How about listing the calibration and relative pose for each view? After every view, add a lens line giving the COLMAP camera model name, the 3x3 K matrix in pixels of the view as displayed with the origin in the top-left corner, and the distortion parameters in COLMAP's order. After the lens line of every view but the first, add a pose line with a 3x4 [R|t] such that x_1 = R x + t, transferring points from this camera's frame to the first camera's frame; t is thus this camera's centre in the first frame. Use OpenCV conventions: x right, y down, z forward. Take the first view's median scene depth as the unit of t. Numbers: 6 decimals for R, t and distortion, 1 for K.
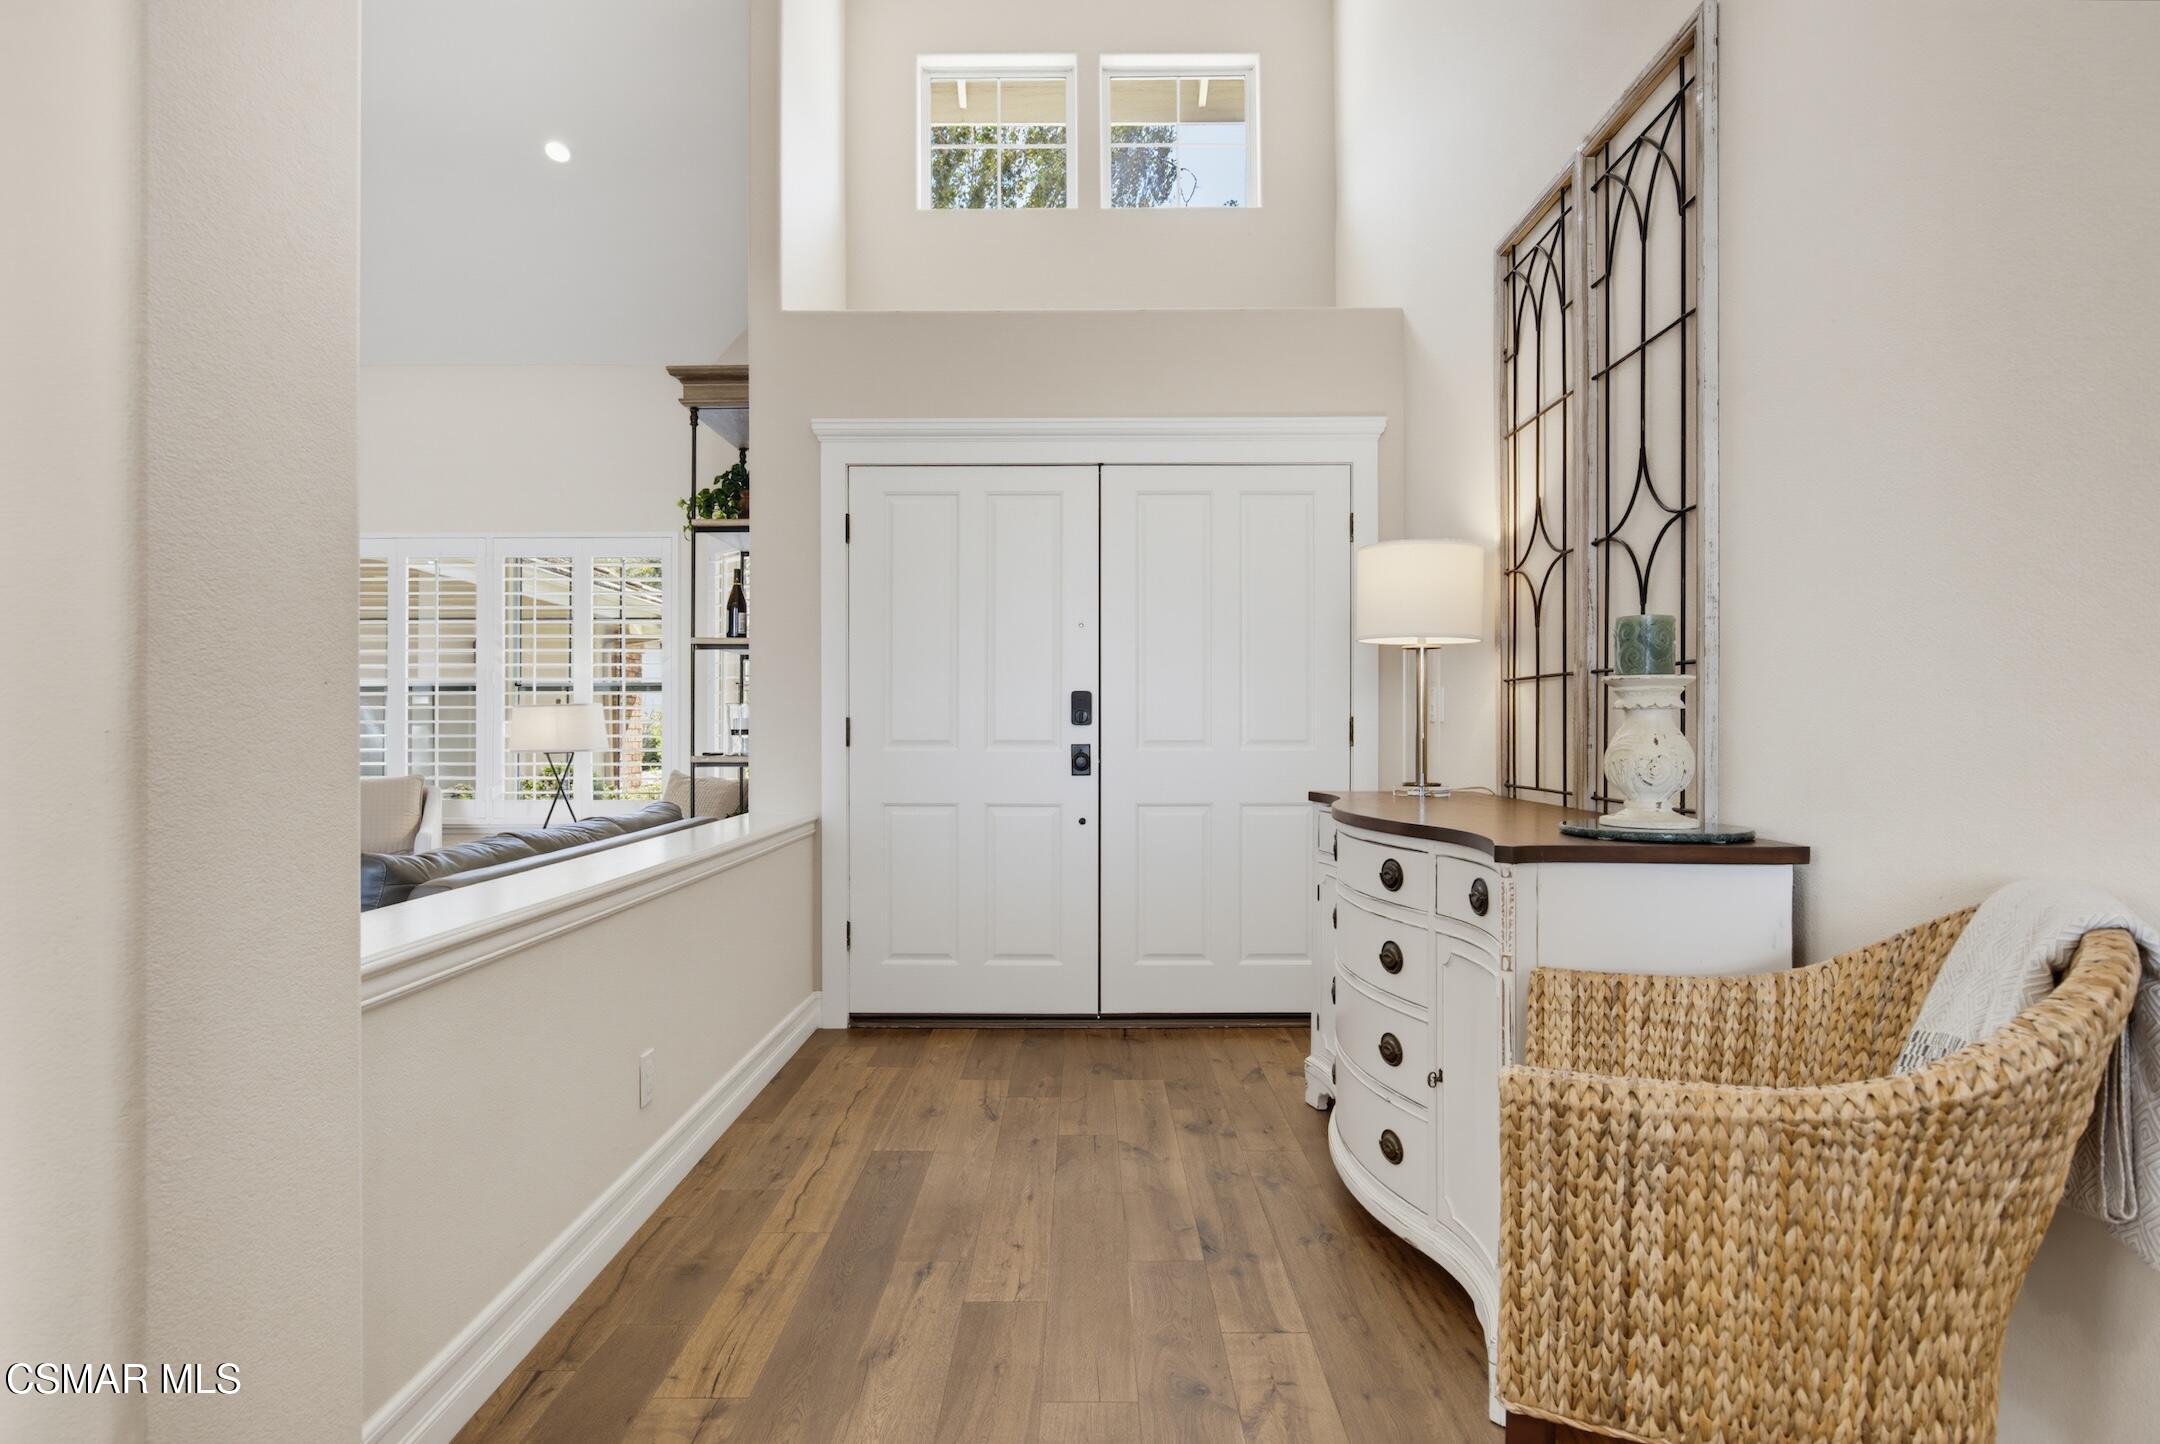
lens RADIAL K [[1152.0, 0, 1080.0], [0, 1152.0, 722.0], [0, 0, 1]] dist [-0.002883, -0.000355]
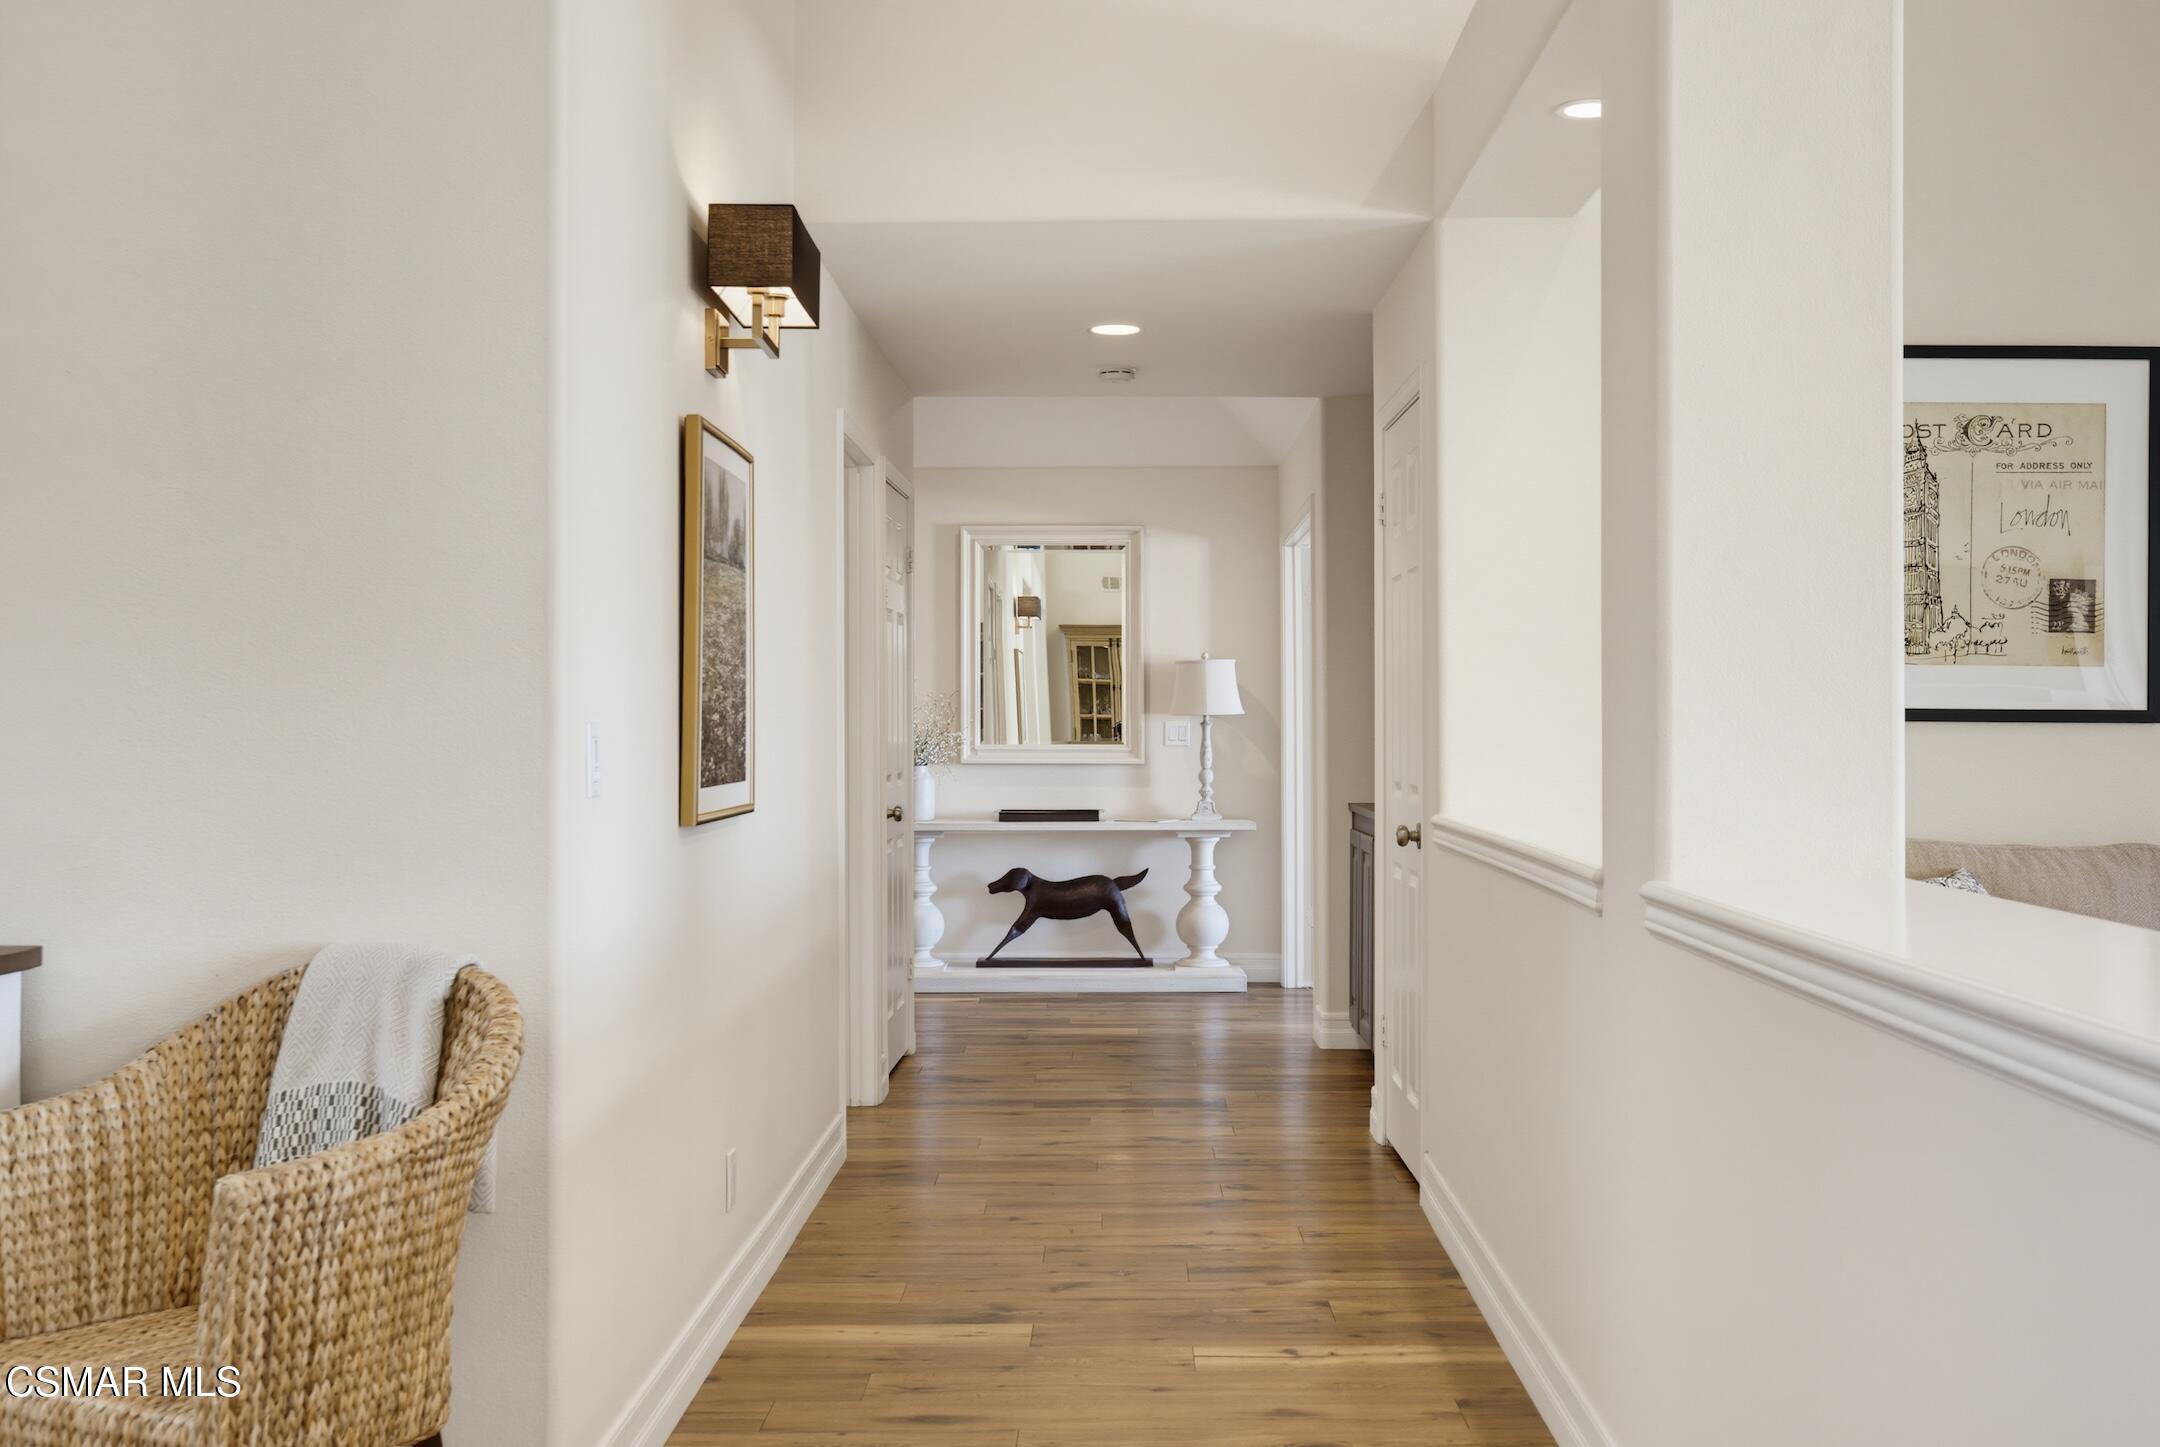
lens RADIAL K [[2175.8, 0, 1080.0], [0, 2175.8, 723.5], [0, 0, 1]] dist [-0.009225, -0.013124]
pose [[0.015691, -0.003692, 0.999870, -1.245307], [-0.001744, 0.999992, 0.003720, -0.087202], [-0.999875, -0.001802, 0.015685, 0.188281]]
